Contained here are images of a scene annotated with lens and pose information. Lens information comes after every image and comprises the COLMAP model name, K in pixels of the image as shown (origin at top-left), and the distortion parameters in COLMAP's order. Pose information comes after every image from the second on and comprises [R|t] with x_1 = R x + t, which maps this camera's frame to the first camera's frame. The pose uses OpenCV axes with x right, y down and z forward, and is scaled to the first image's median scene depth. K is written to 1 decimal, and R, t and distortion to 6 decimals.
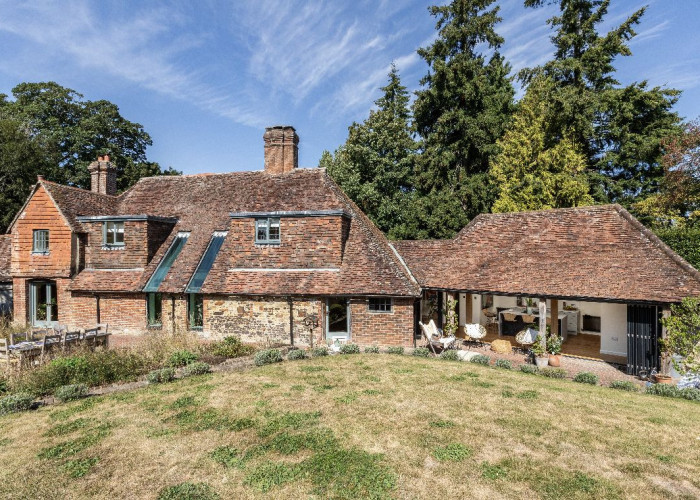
lens RADIAL K [[378.7, 0, 351.5], [0, 378.7, 256.3], [0, 0, 1]] dist [-0.005957, 0.005798]
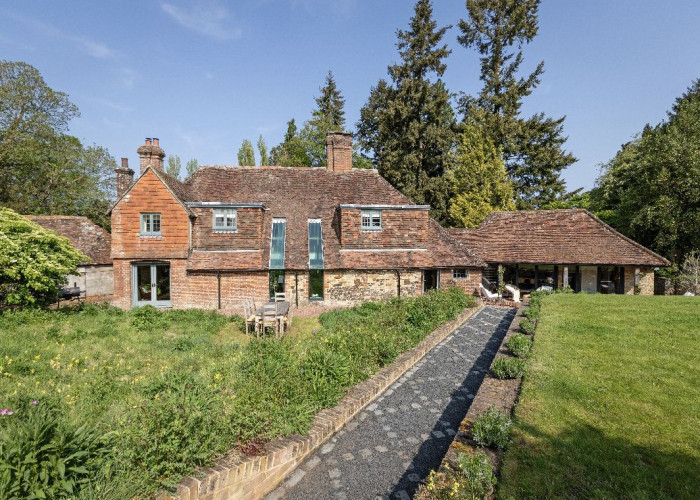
lens RADIAL K [[342.6, 0, 350.0], [0, 342.6, 245.3], [0, 0, 1]] dist [0.001514, 0.002175]
pose [[0.947477, -0.004793, 0.319787, -0.620075], [-0.002709, 0.999732, 0.023011, -0.005376], [-0.319811, -0.022669, 0.947210, -0.071603]]
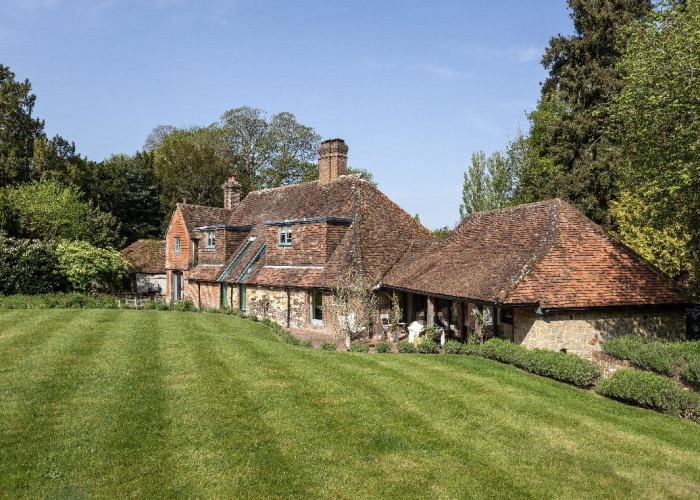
lens RADIAL K [[486.9, 0, 345.3], [0, 486.9, 248.1], [0, 0, 1]] dist [0.001672, 0.007295]
pose [[0.832262, -0.008169, -0.554322, 0.782108], [0.003827, 0.999952, -0.008991, -0.009143], [0.554369, 0.005361, 0.832253, -0.209850]]
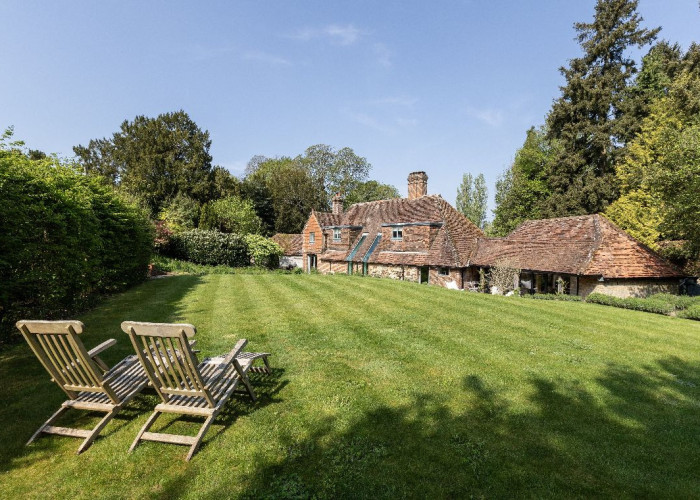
lens RADIAL K [[342.6, 0, 343.7], [0, 342.6, 251.6], [0, 0, 1]] dist [0.001514, 0.002175]
pose [[0.813656, 0.022273, -0.580920, 0.572975], [-0.007332, 0.999579, 0.028055, -0.015642], [0.581300, -0.018568, 0.813477, -0.610546]]
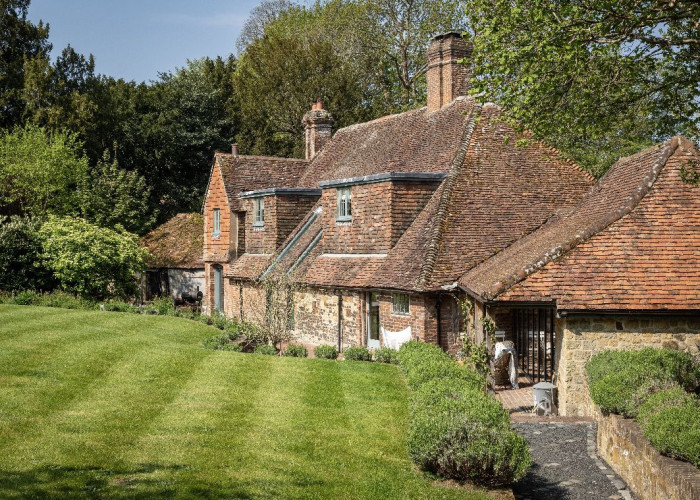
lens RADIAL K [[1041.8, 0, 350.1], [0, 1041.8, 248.9], [0, 0, 1]] dist [0.007752, 0.000000]
pose [[0.601376, 0.001539, -0.798965, 1.365733], [0.009306, 0.999917, 0.008930, 0.004442], [0.798912, -0.012805, 0.601312, -0.231863]]
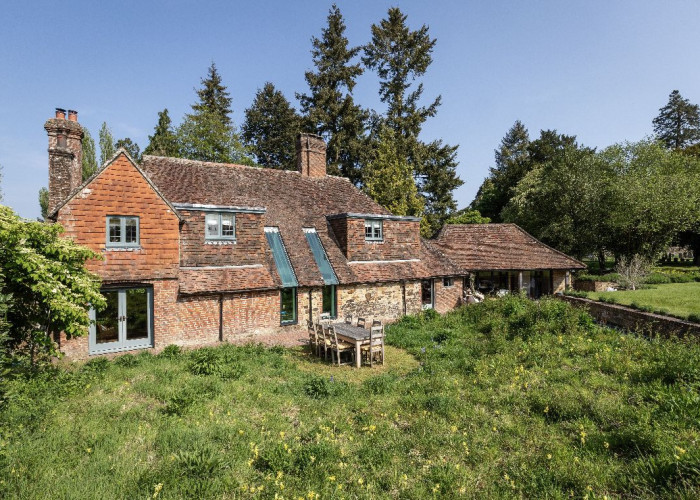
lens RADIAL K [[351.5, 0, 347.4], [0, 351.5, 244.6], [0, 0, 1]] dist [0.006321, 0.000216]
pose [[0.734247, 0.005186, 0.678862, -0.994766], [0.003652, 0.999926, -0.011589, -0.006048], [-0.678872, 0.010988, 0.734174, 0.207240]]
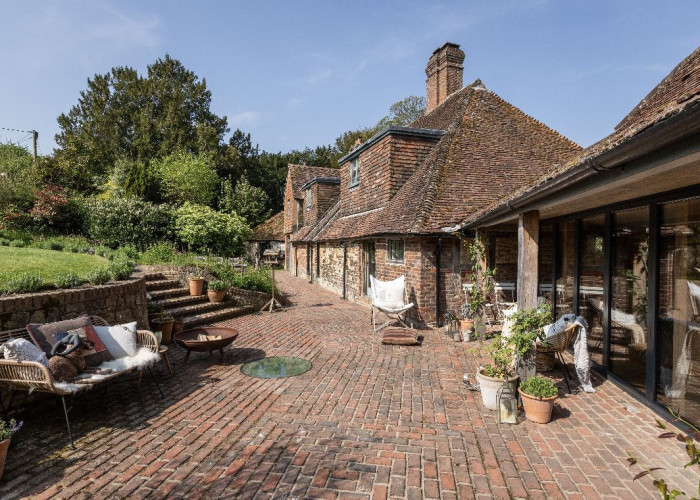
lens RADIAL K [[378.7, 0, 351.9], [0, 378.7, 252.7], [0, 0, 1]] dist [-0.005957, 0.005798]
pose [[0.503728, 0.015004, -0.863732, 0.521418], [-0.001334, 0.999861, 0.016591, 0.103047], [0.863861, -0.007206, 0.503678, 0.507331]]
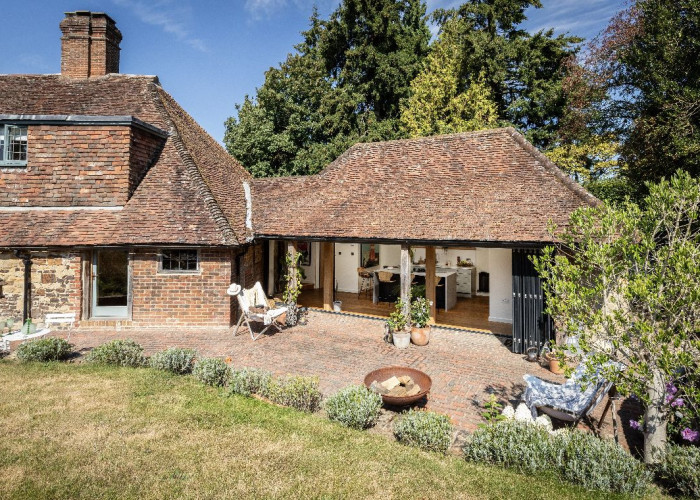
lens RADIAL K [[378.7, 0, 375.9], [0, 378.7, 220.0], [0, 0, 1]] dist [-0.005957, 0.005798]
pose [[0.978446, 0.006108, 0.206413, 0.229860], [-0.004365, 0.999951, -0.008900, 0.053216], [-0.206458, 0.007807, 0.978424, 0.254042]]
